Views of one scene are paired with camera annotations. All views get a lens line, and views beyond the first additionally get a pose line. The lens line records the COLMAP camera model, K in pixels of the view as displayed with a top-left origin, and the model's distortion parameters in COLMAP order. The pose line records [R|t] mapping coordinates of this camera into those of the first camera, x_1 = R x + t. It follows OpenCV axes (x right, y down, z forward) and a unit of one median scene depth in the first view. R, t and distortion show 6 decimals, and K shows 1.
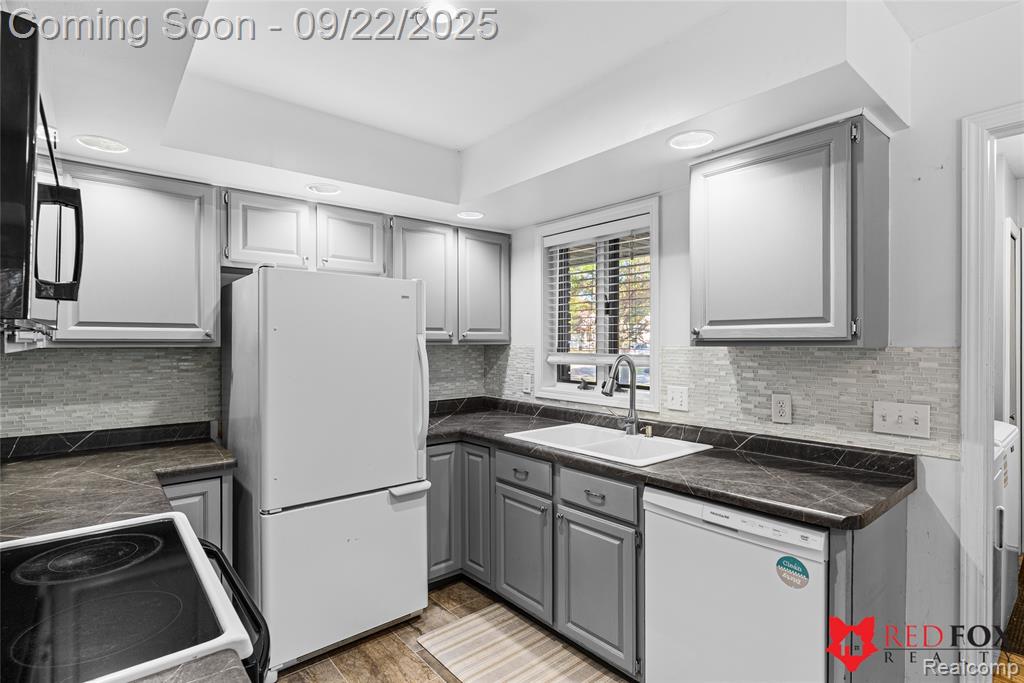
lens RADIAL K [[503.0, 0, 512.0], [0, 503.0, 341.5], [0, 0, 1]] dist [0.003350, 0.000825]
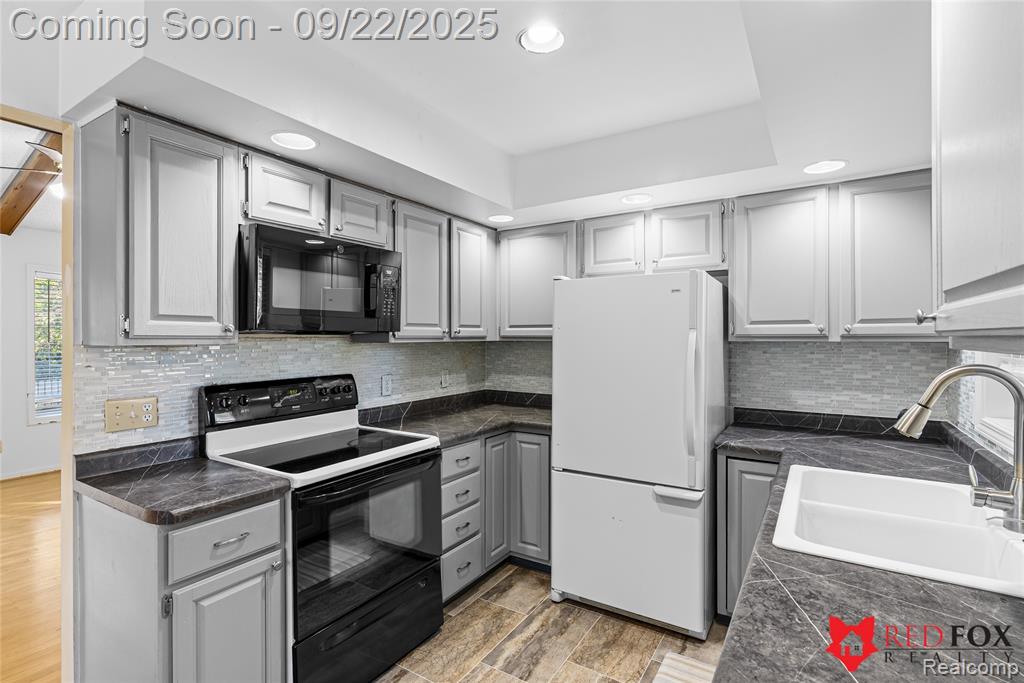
lens RADIAL K [[488.5, 0, 510.6], [0, 488.5, 336.3], [0, 0, 1]] dist [-0.001313, 0.000581]
pose [[0.309490, -0.001793, -0.950901, 0.588912], [-0.000668, 0.999998, -0.002103, 0.000426], [0.950902, 0.001286, 0.309488, 0.432577]]
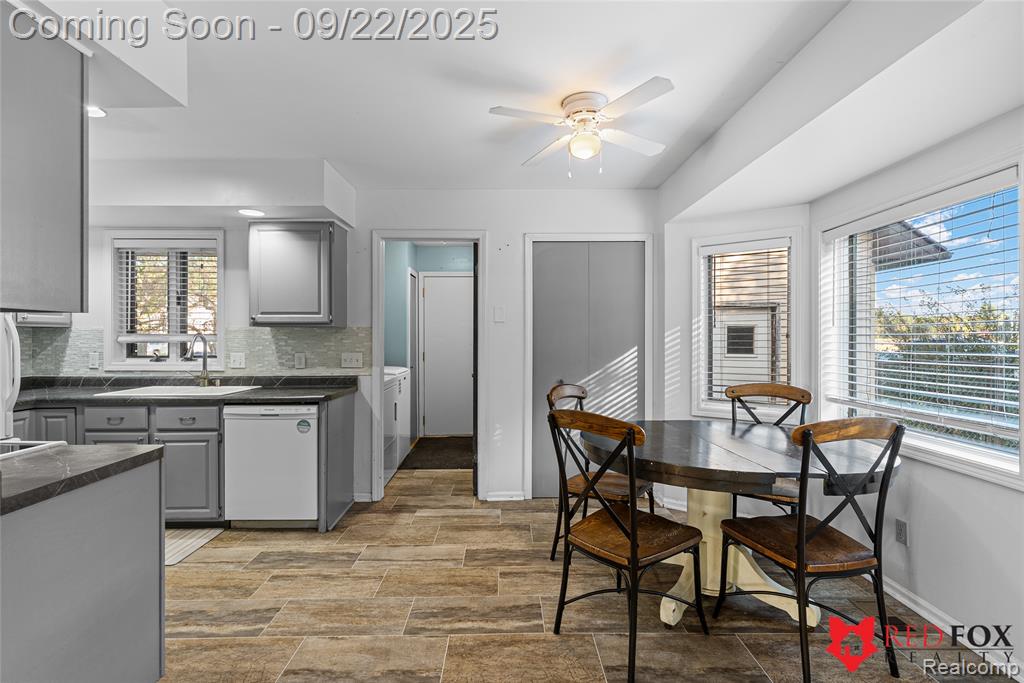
lens RADIAL K [[488.5, 0, 503.4], [0, 488.5, 341.0], [0, 0, 1]] dist [0.002353, 0.000834]
pose [[0.639749, -0.005662, 0.768563, -0.337115], [-0.000175, 0.999972, 0.007512, 0.041790], [-0.768584, -0.004941, 0.639730, -0.664017]]
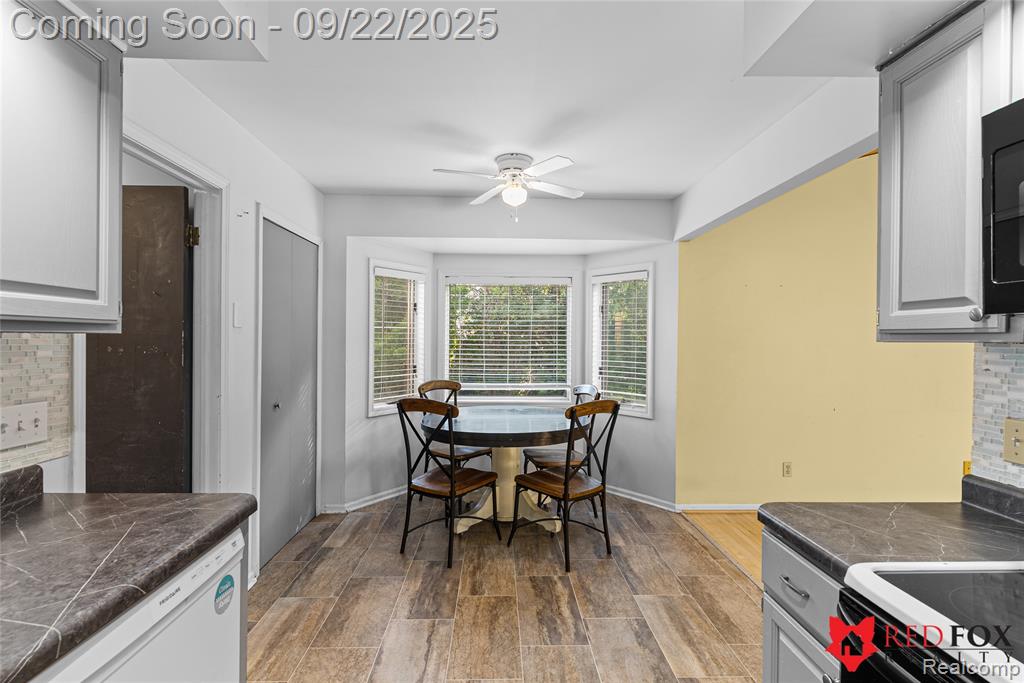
lens RADIAL K [[488.5, 0, 510.6], [0, 488.5, 336.3], [0, 0, 1]] dist [-0.001313, 0.000581]
pose [[-0.788369, -0.002436, 0.615197, -0.217281], [-0.007286, 0.999959, -0.005377, 0.011989], [-0.615159, -0.008721, -0.788355, 0.867770]]
